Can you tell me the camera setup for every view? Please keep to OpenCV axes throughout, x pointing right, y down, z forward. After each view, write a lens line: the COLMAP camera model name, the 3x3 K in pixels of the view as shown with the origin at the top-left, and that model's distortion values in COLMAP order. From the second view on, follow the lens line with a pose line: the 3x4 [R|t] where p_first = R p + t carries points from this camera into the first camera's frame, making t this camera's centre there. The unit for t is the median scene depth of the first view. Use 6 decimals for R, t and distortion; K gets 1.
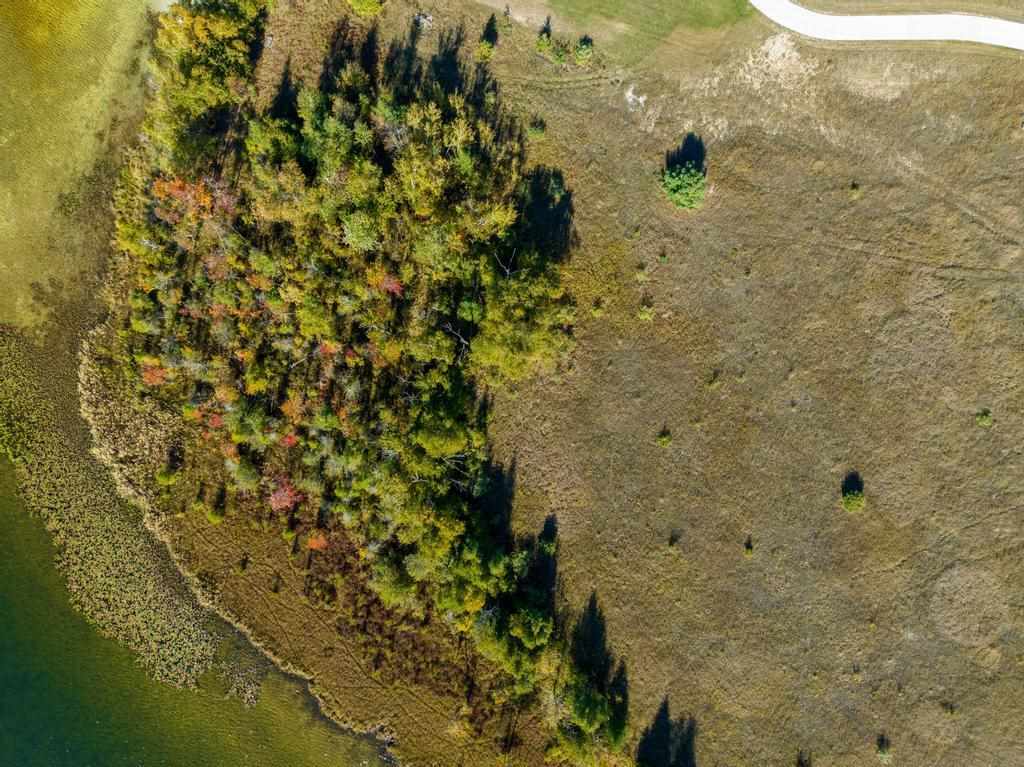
lens RADIAL K [[724.1, 0, 512.0], [0, 724.1, 383.5], [0, 0, 1]] dist [-0.039199, -0.003612]
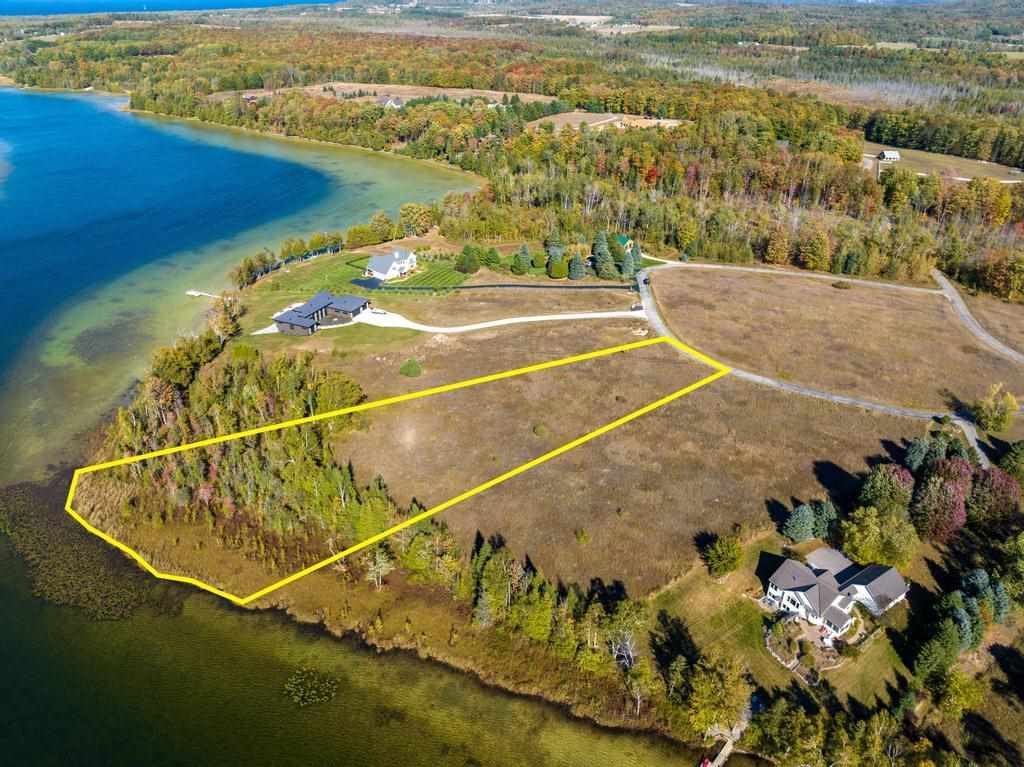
lens RADIAL K [[724.1, 0, 512.0], [0, 724.1, 383.5], [0, 0, 1]] dist [-0.039199, -0.003612]
pose [[0.942344, -0.147156, 0.300555, -0.120315], [0.334005, 0.469193, -0.817495, 1.527528], [-0.020719, 0.870749, 0.491292, -0.011747]]
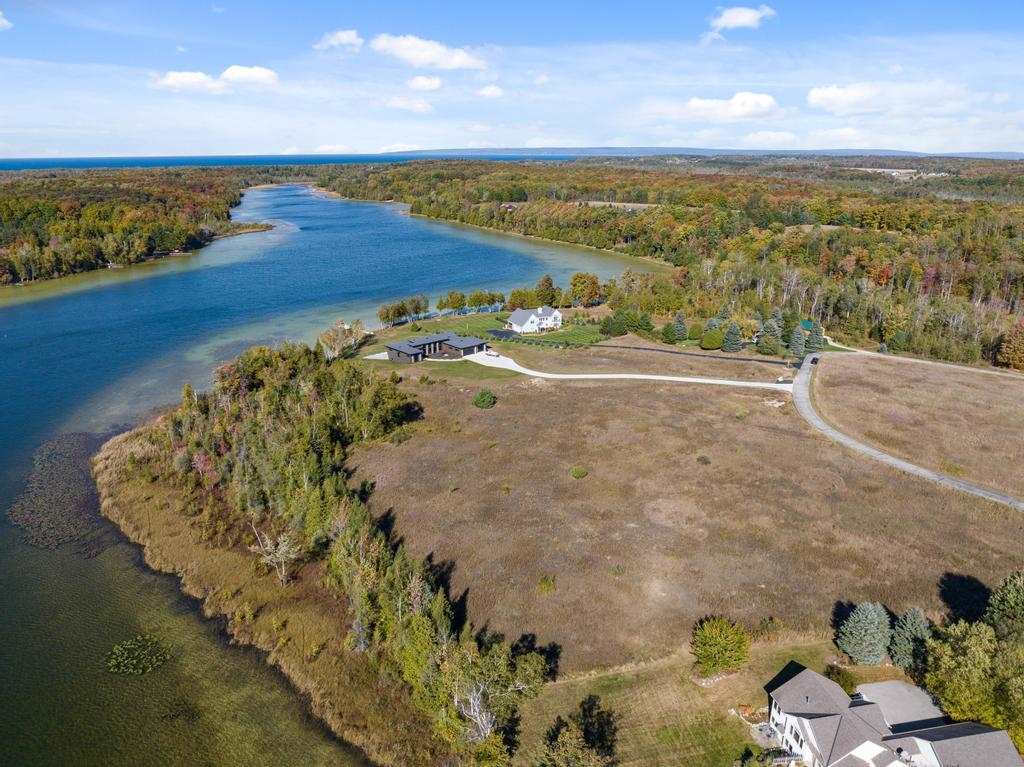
lens RADIAL K [[724.1, 0, 512.0], [0, 724.1, 383.5], [0, 0, 1]] dist [-0.039199, -0.003612]
pose [[0.998355, 0.028697, -0.049640, 0.397852], [-0.056211, 0.319030, -0.946076, 1.462154], [-0.011313, 0.947310, 0.320118, 0.336487]]
